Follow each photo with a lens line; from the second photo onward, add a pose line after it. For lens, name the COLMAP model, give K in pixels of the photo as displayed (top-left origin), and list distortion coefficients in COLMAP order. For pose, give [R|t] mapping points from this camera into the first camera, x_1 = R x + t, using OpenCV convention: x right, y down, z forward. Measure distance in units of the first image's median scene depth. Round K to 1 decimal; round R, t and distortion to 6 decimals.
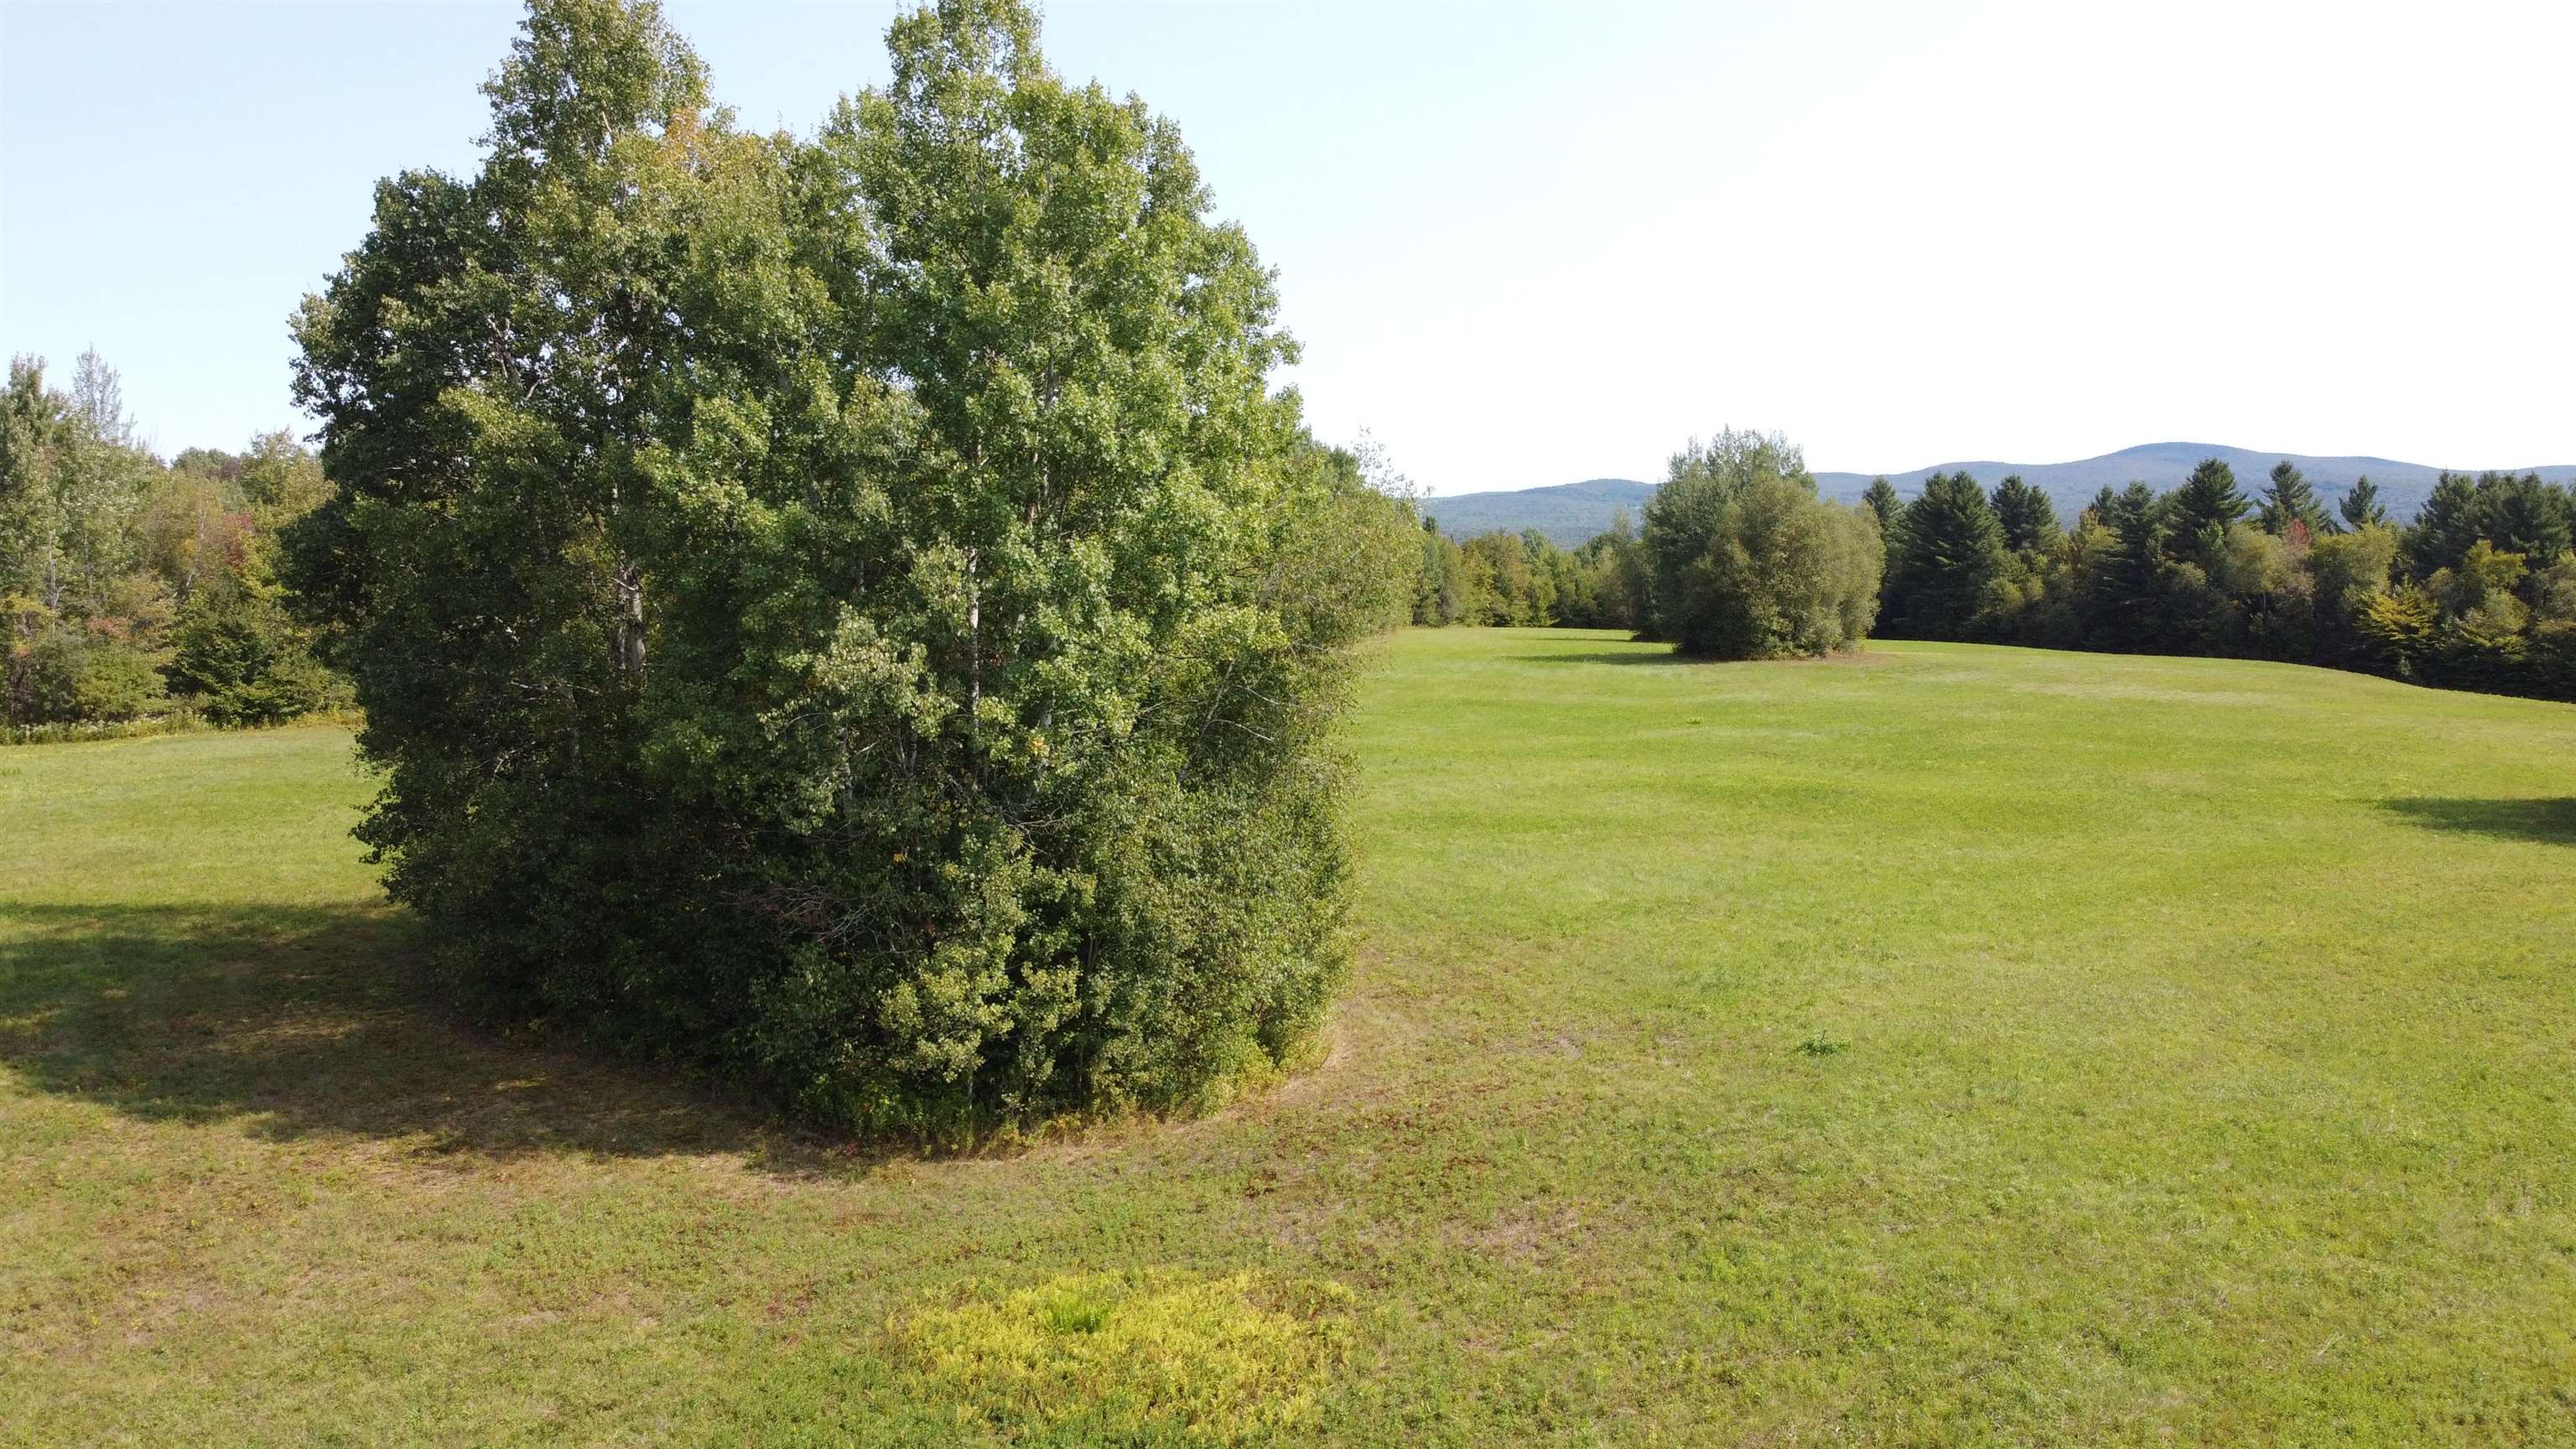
lens RADIAL K [[1948.3, 0, 1283.1], [0, 1948.3, 718.7], [0, 0, 1]] dist [0.004802, -0.006928]
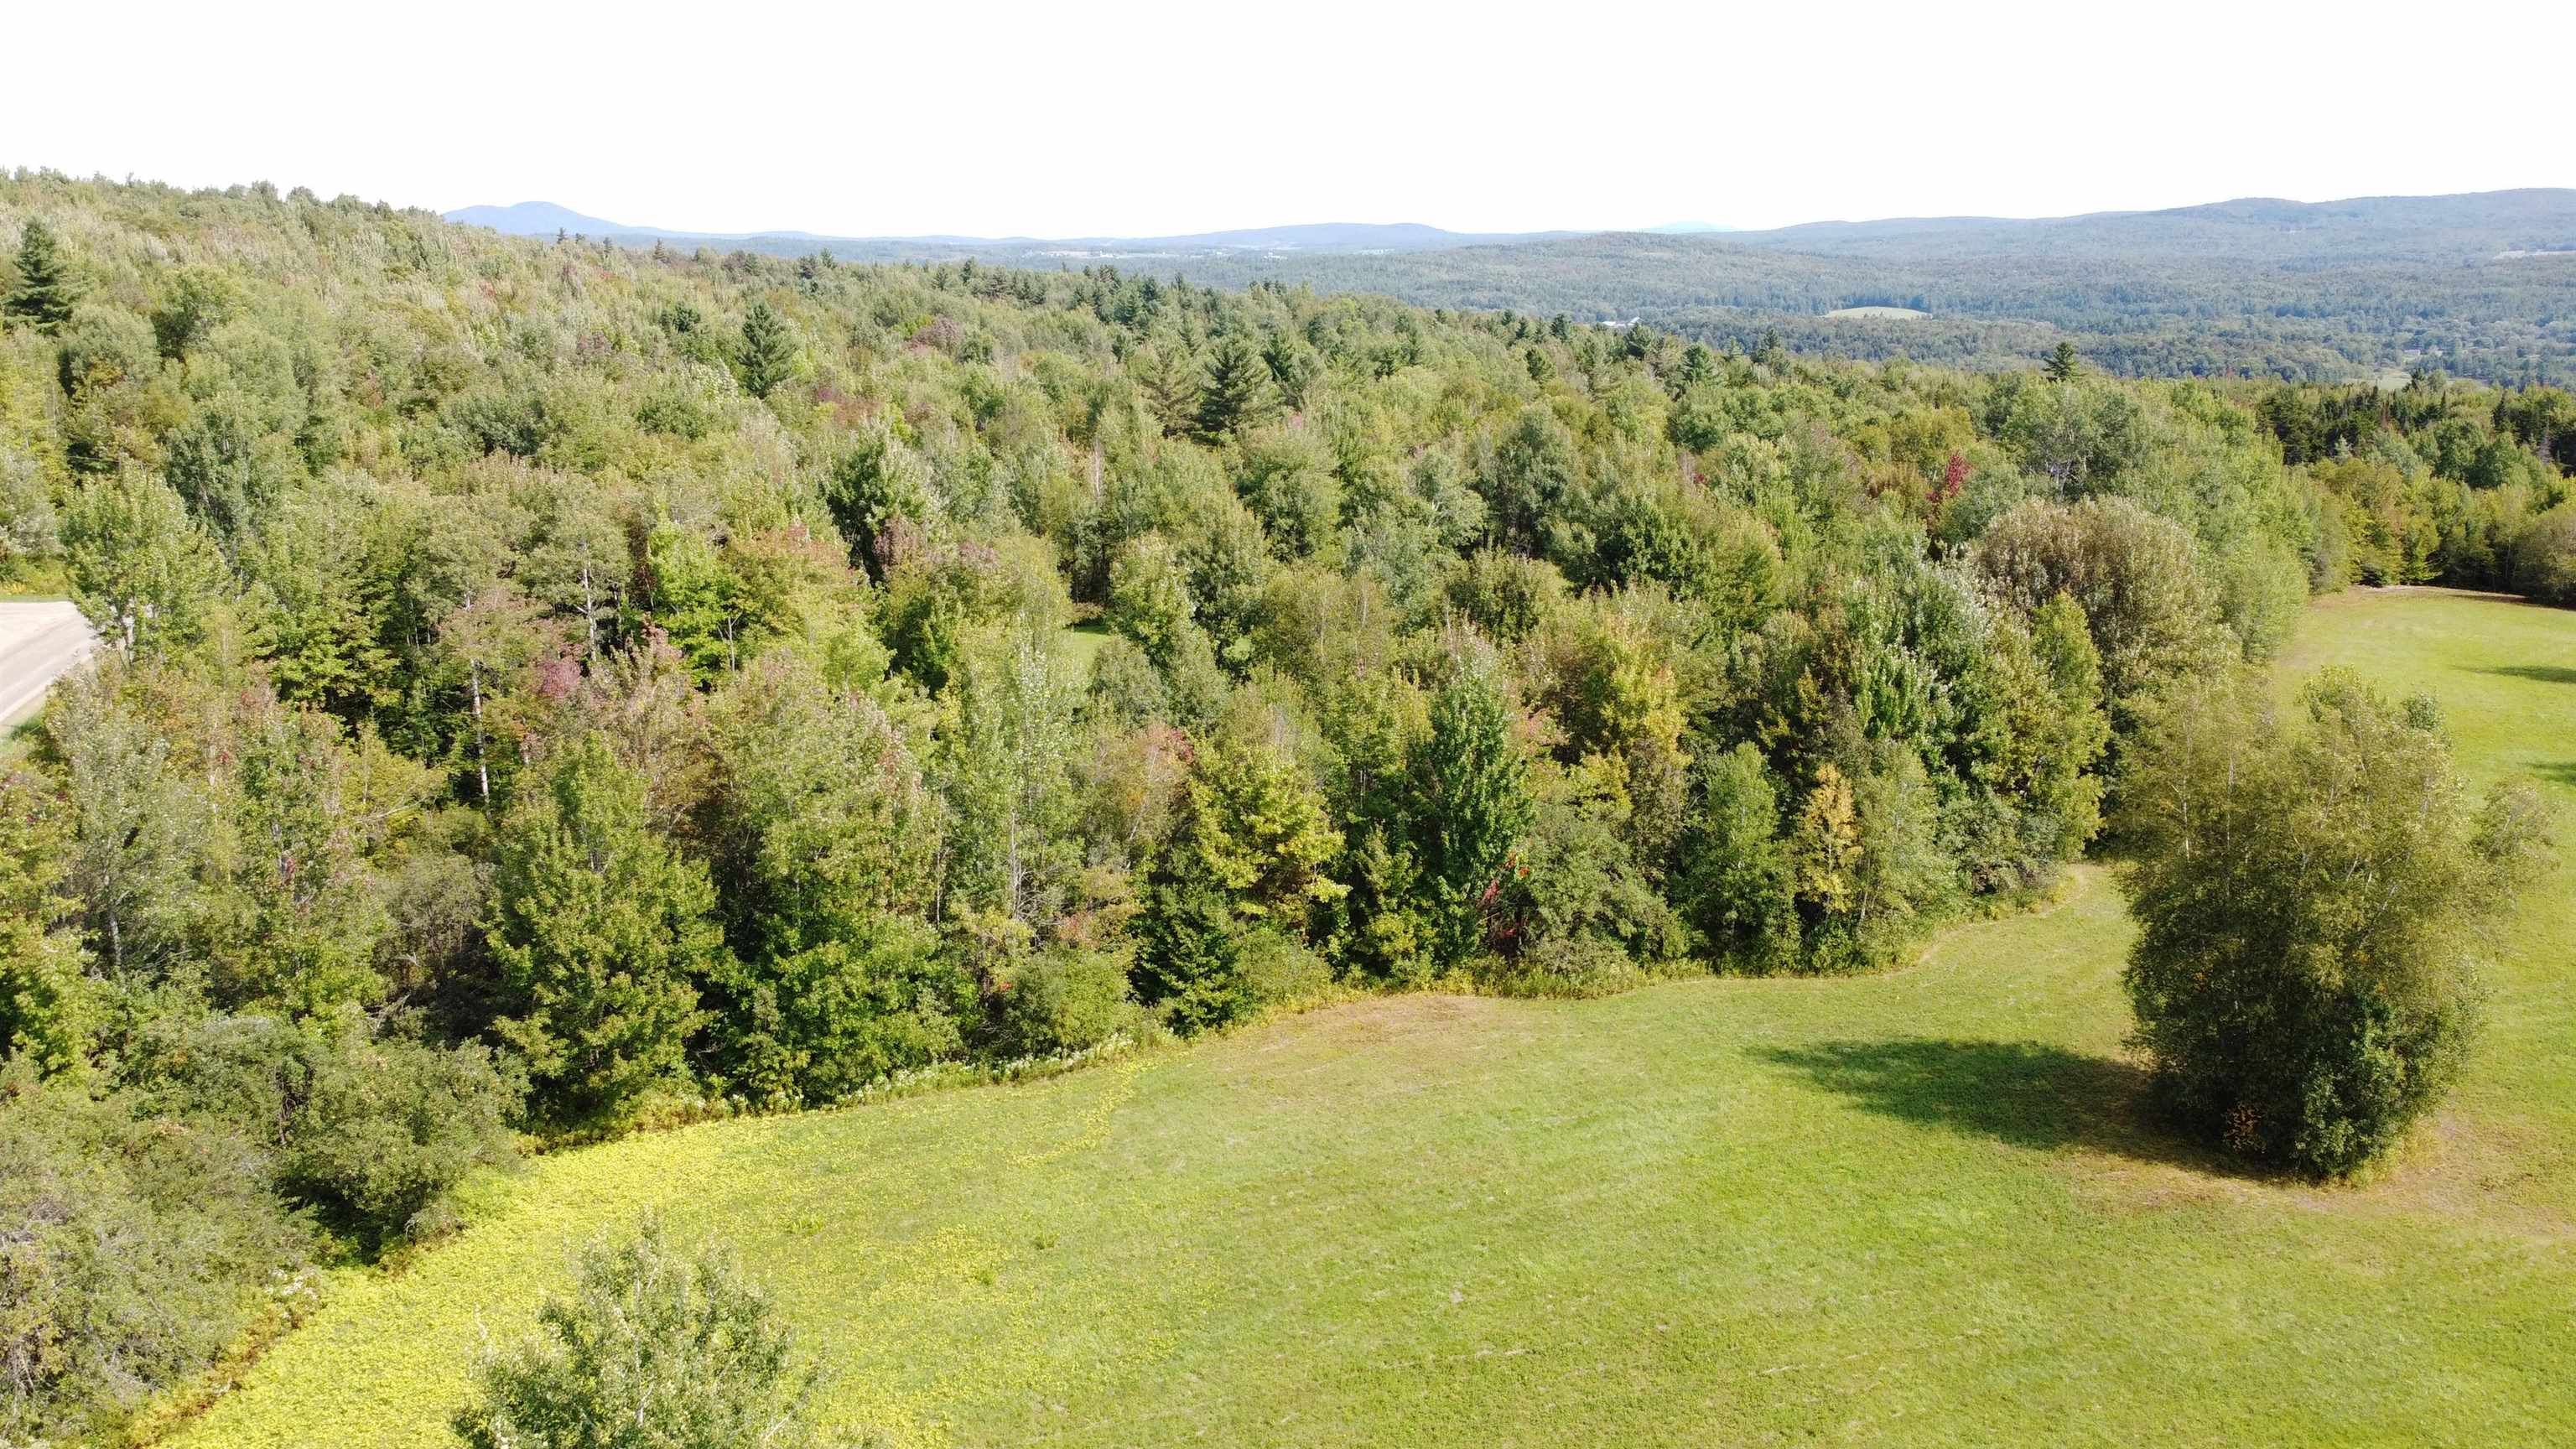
lens RADIAL K [[1948.3, 0, 1283.1], [0, 1948.3, 718.7], [0, 0, 1]] dist [0.004802, -0.006928]
pose [[0.960400, 0.064779, -0.270990, -0.133960], [-0.026575, 0.989460, 0.142344, -0.125262], [0.277355, -0.129505, 0.951999, 0.099961]]
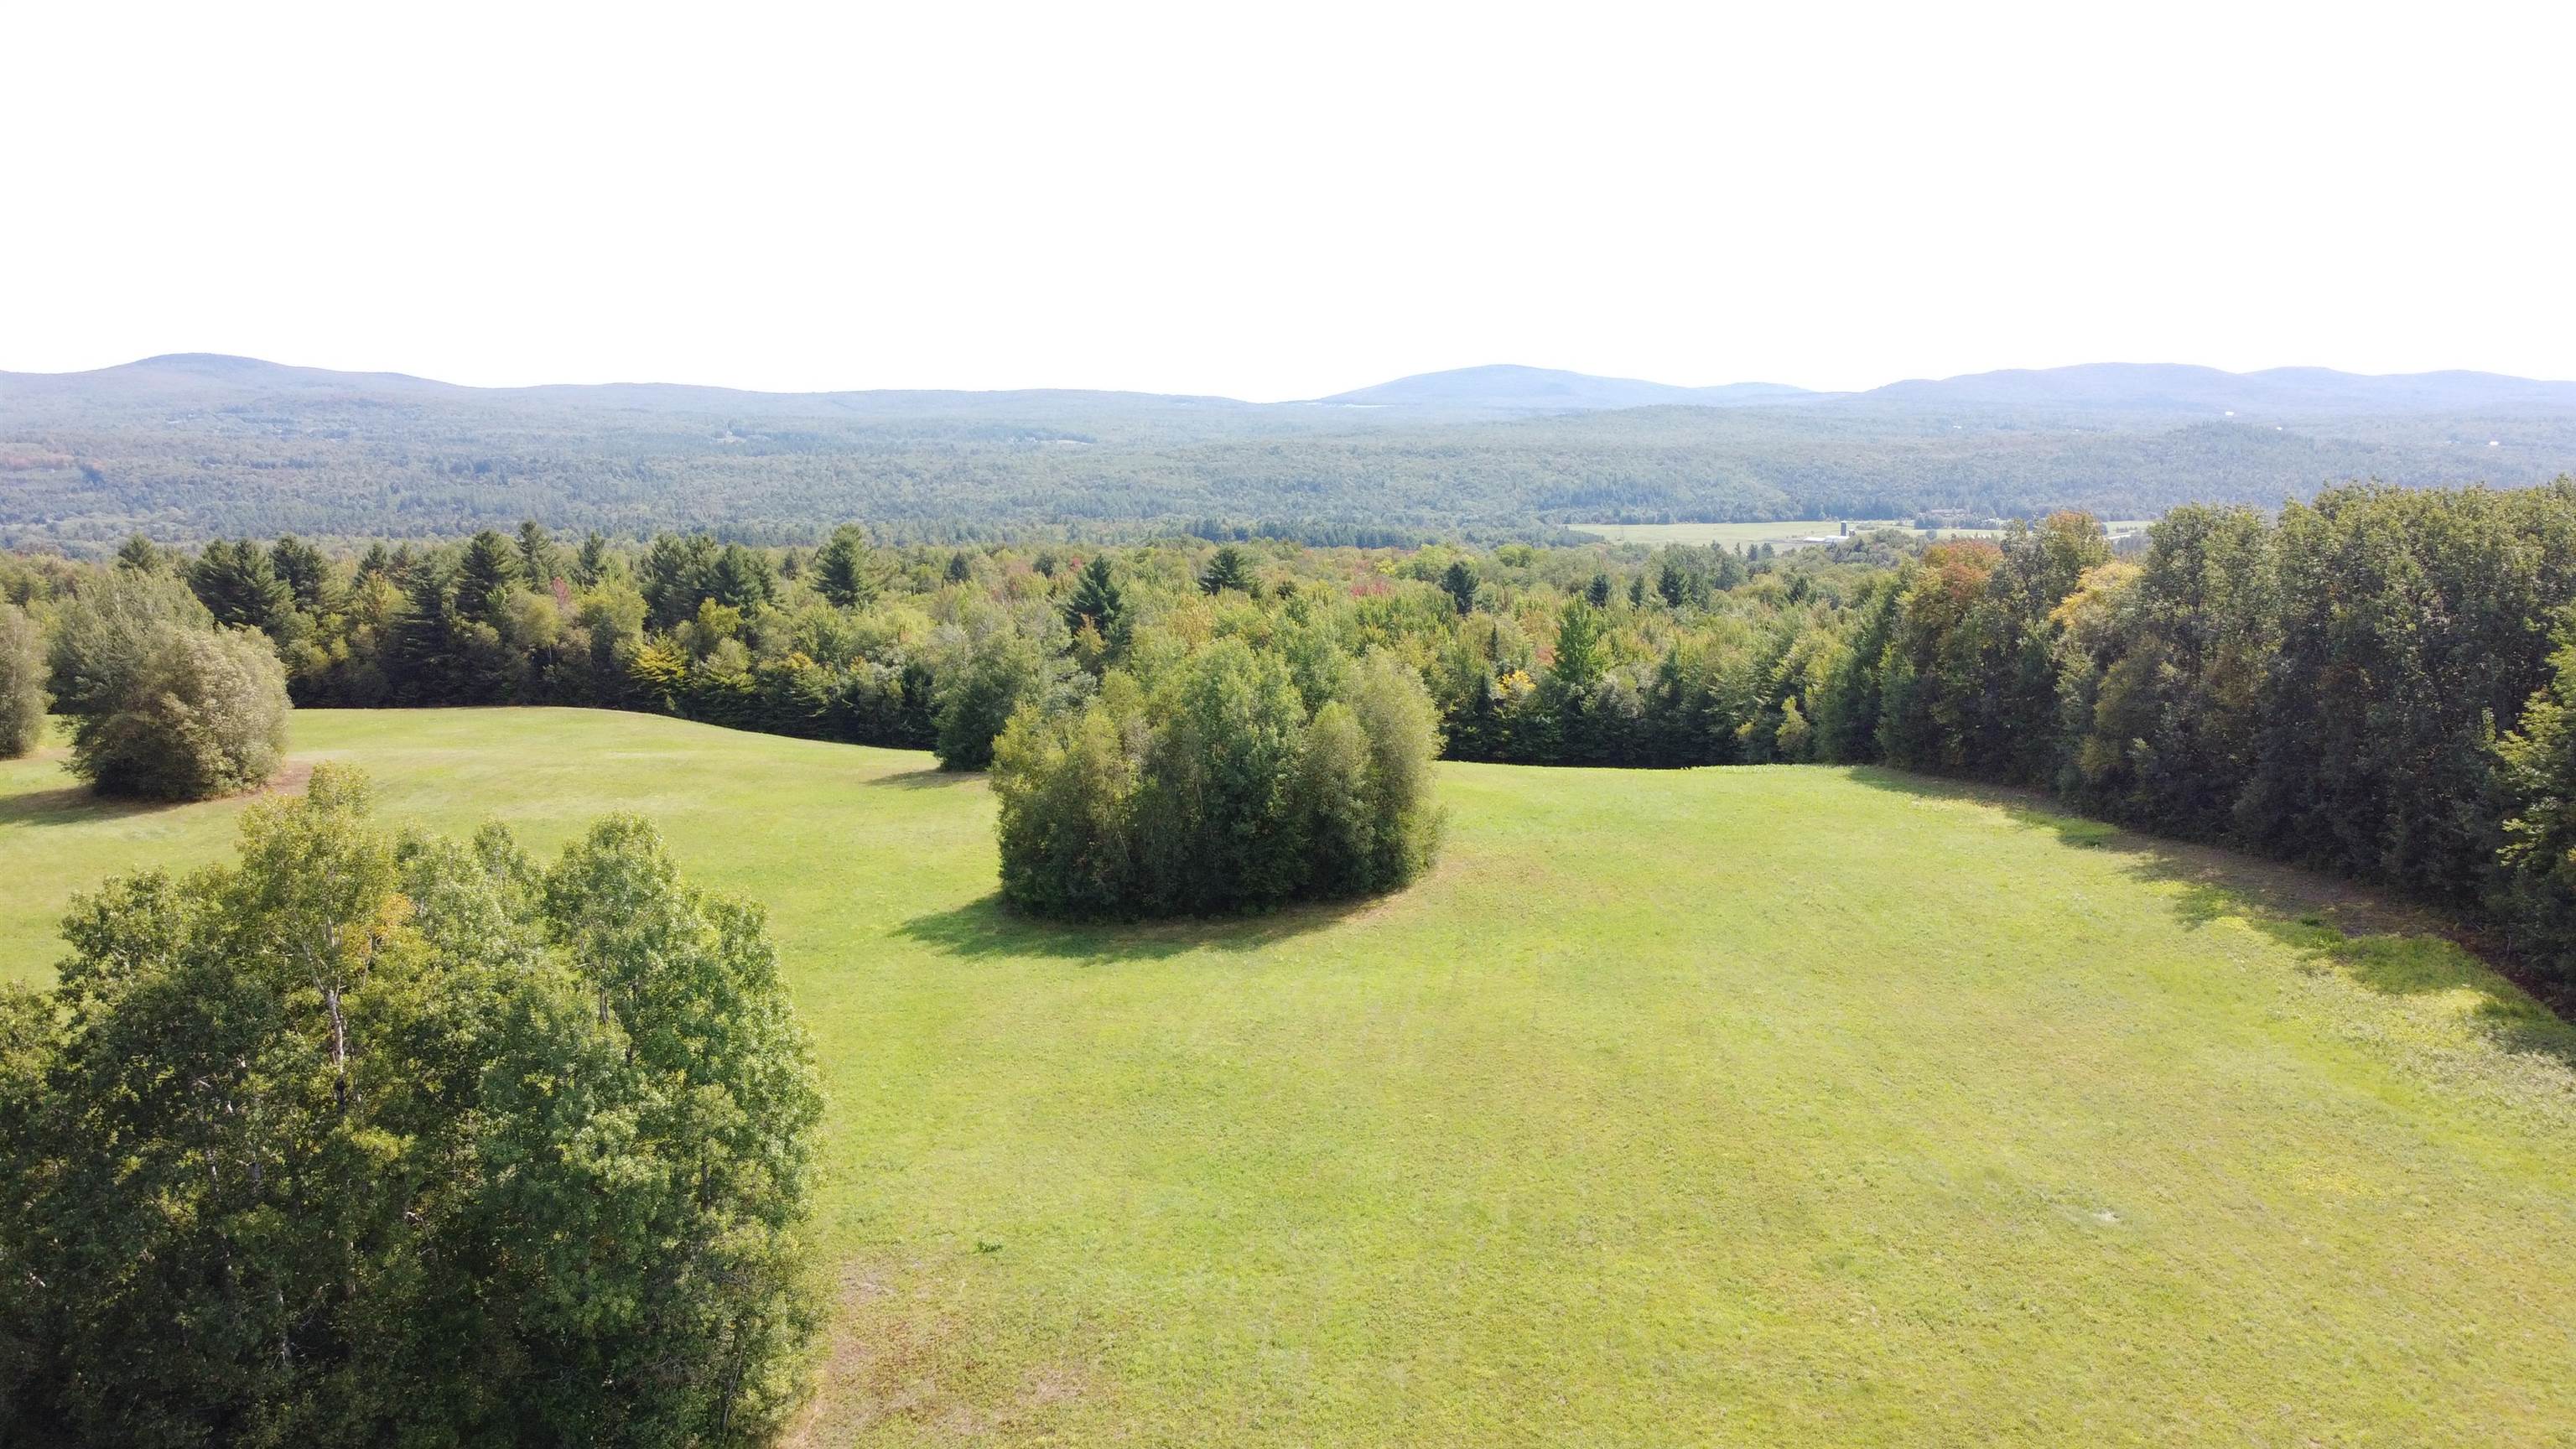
lens RADIAL K [[1948.3, 0, 1283.1], [0, 1948.3, 718.7], [0, 0, 1]] dist [0.004802, -0.006928]
pose [[0.598709, -0.119491, 0.792004, -0.185547], [0.082903, 0.992743, 0.087106, -0.090381], [-0.796665, 0.013509, 0.604271, -0.082224]]
